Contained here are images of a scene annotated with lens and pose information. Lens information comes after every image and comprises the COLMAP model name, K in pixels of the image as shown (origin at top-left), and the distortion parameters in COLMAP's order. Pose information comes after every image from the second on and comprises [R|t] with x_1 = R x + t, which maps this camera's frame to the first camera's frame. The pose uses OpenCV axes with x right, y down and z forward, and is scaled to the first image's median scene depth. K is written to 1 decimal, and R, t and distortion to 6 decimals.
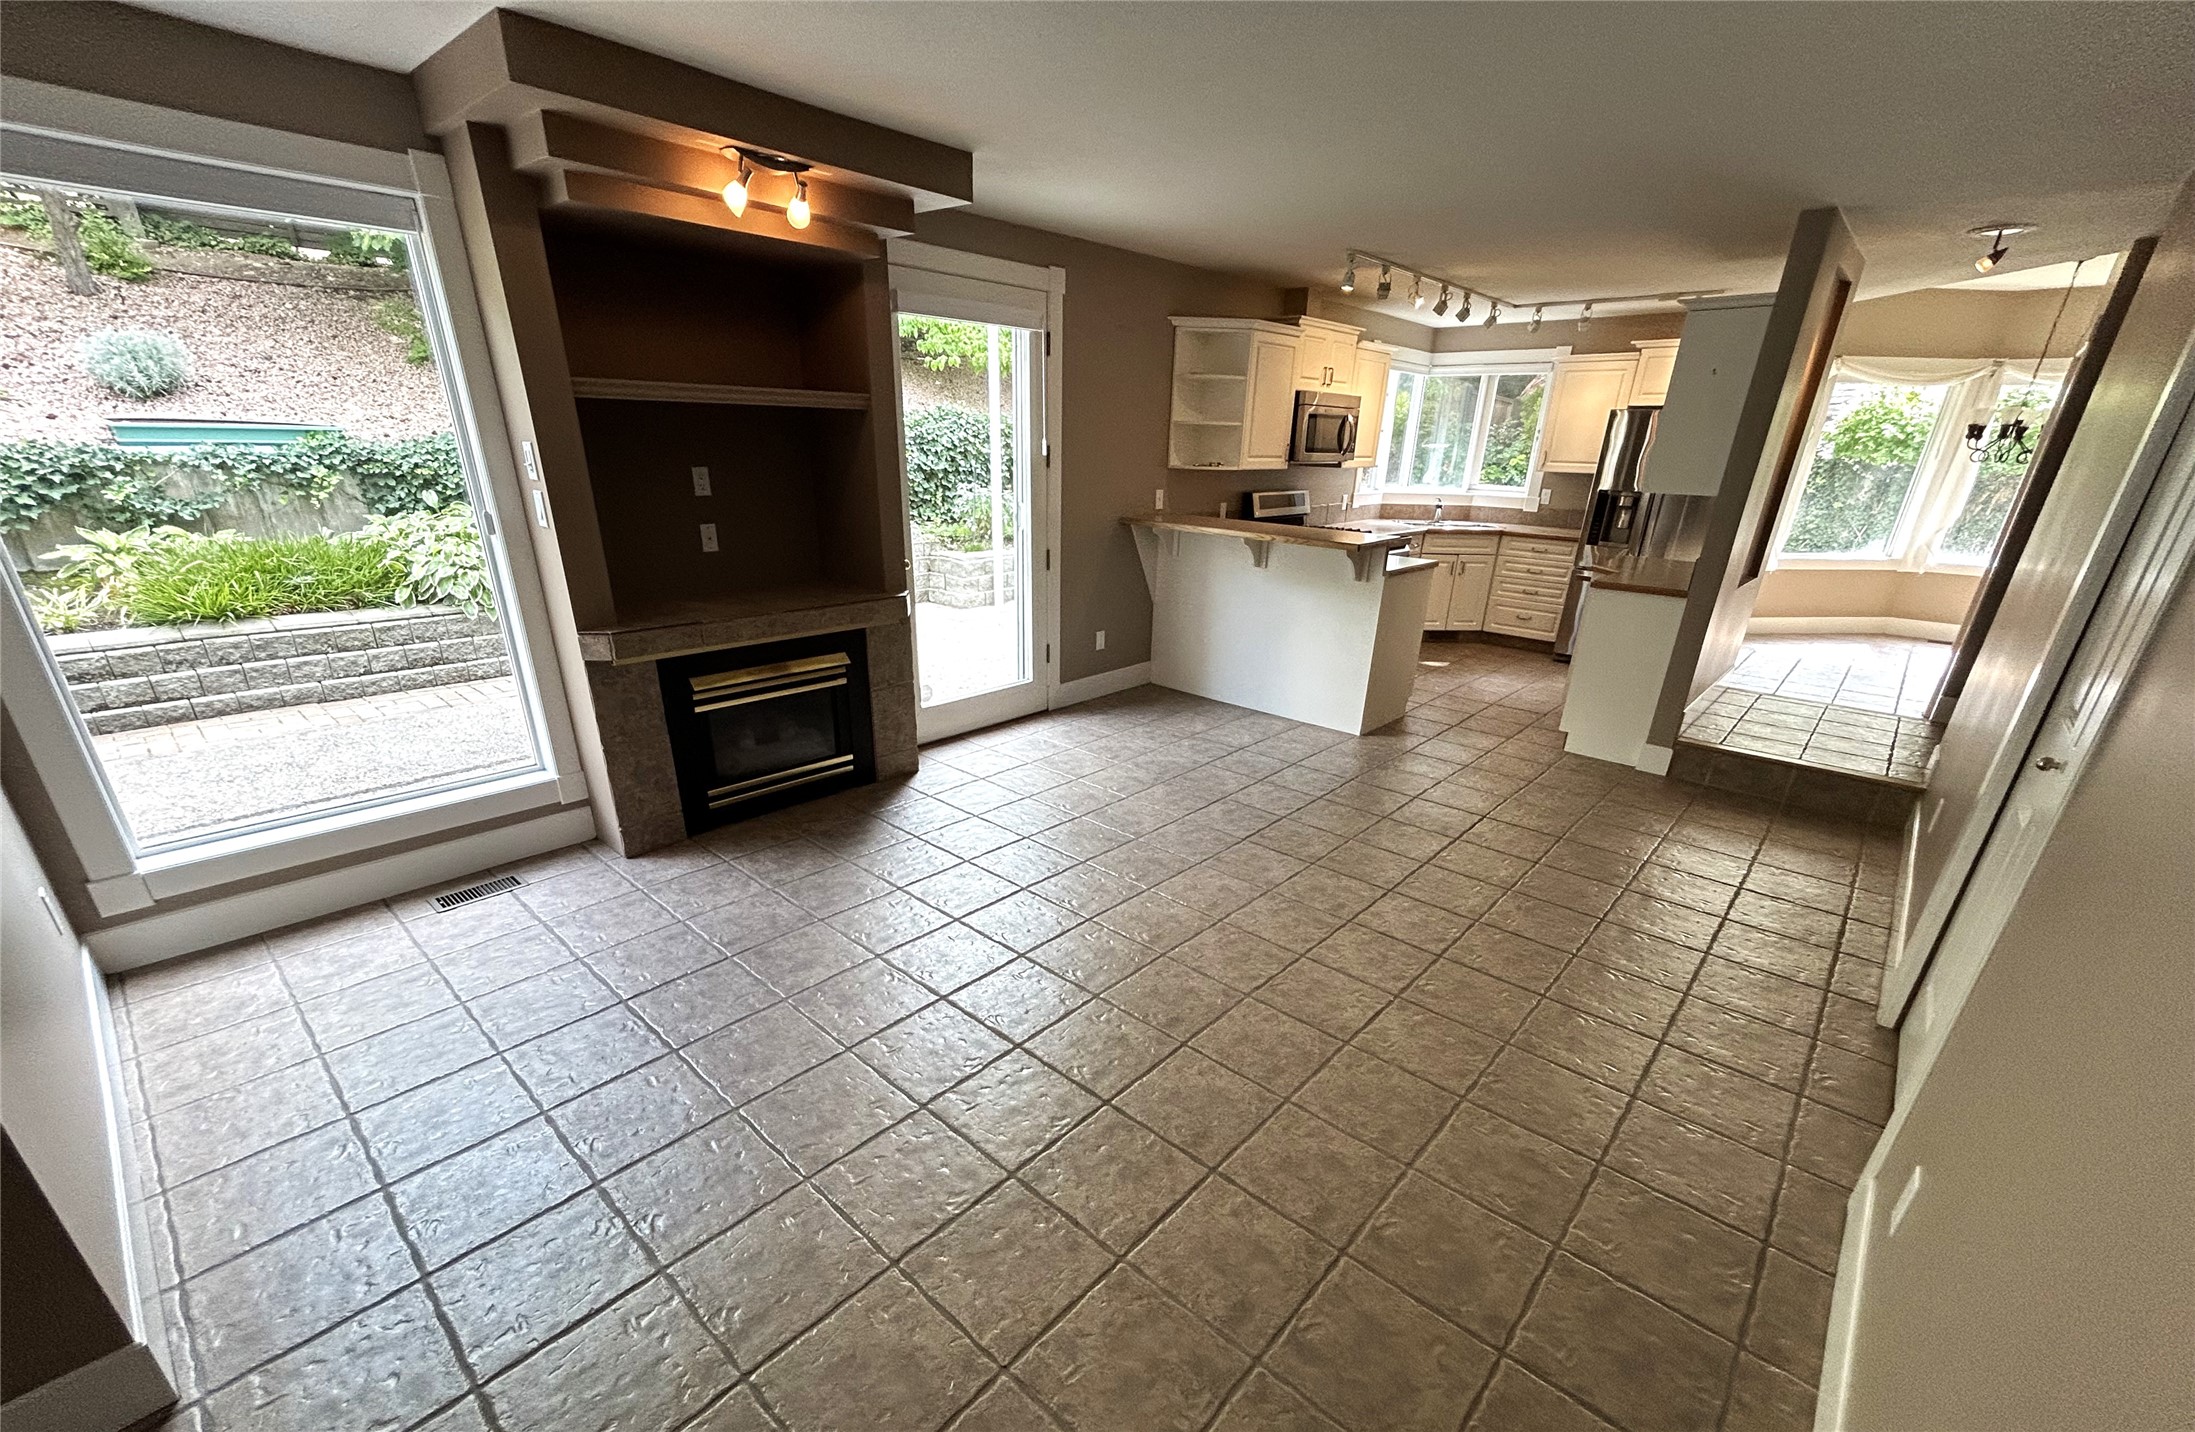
lens RADIAL K [[888.2, 0, 1092.7], [0, 888.2, 825.0], [0, 0, 1]] dist [0.005367, -0.000671]
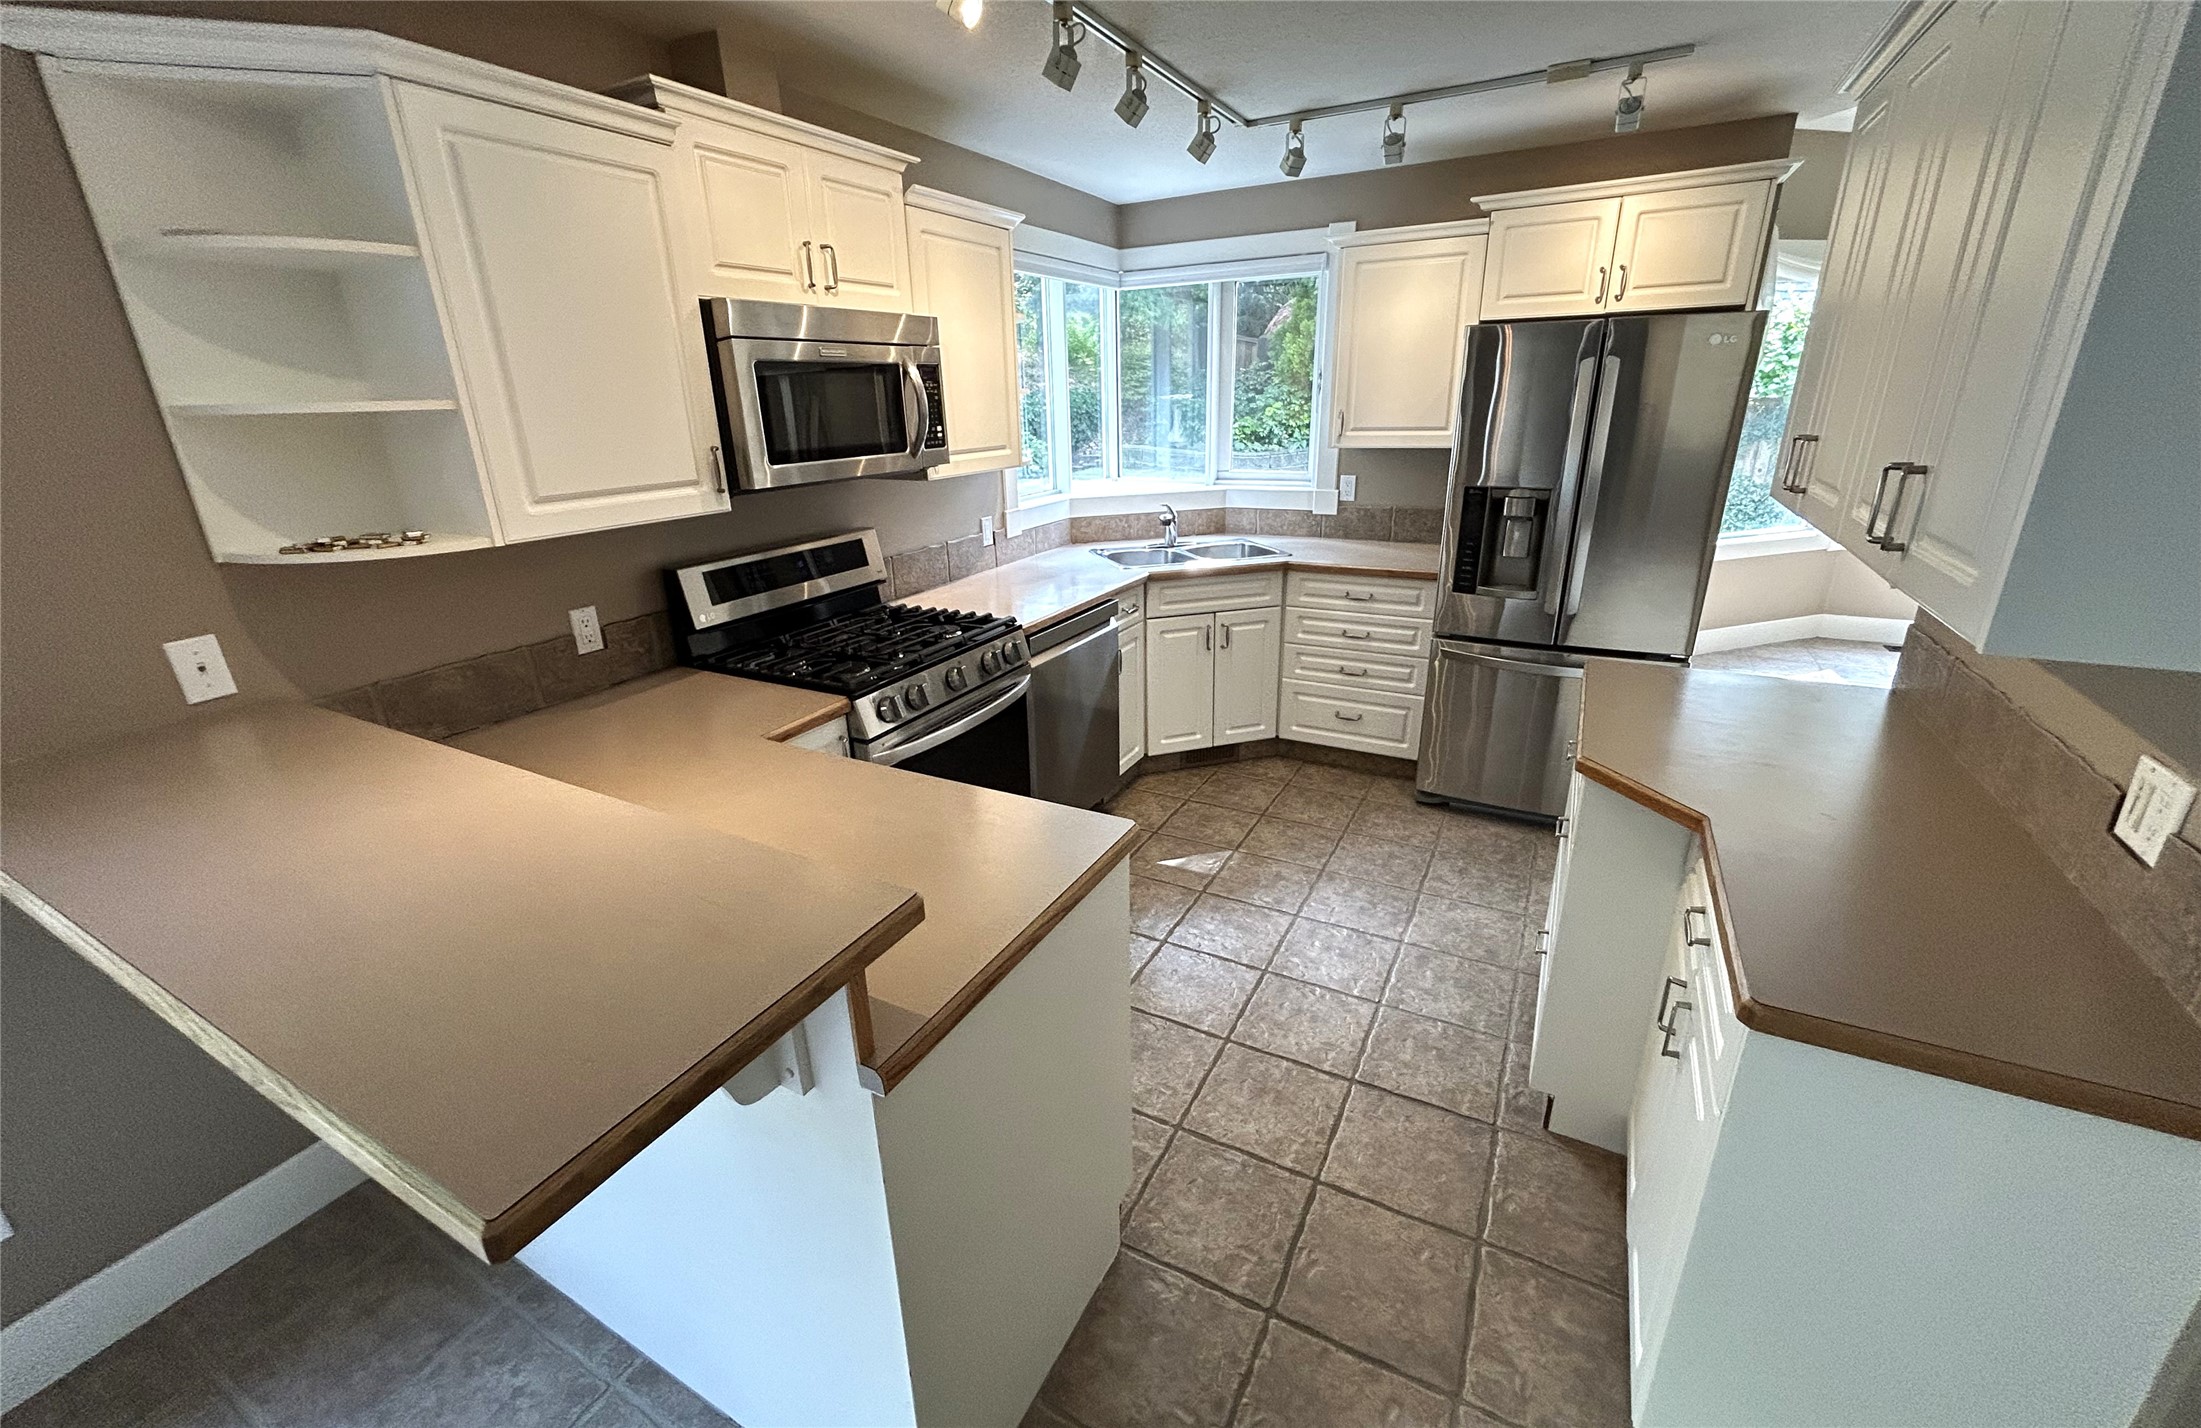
lens RADIAL K [[890.7, 0, 1095.2], [0, 890.7, 709.6], [0, 0, 1]] dist [0.005367, -0.000671]
pose [[0.970143, -0.125545, 0.207513, 0.382570], [0.139608, 0.988705, -0.054518, -0.385476], [-0.198324, 0.081861, 0.976712, 0.856284]]
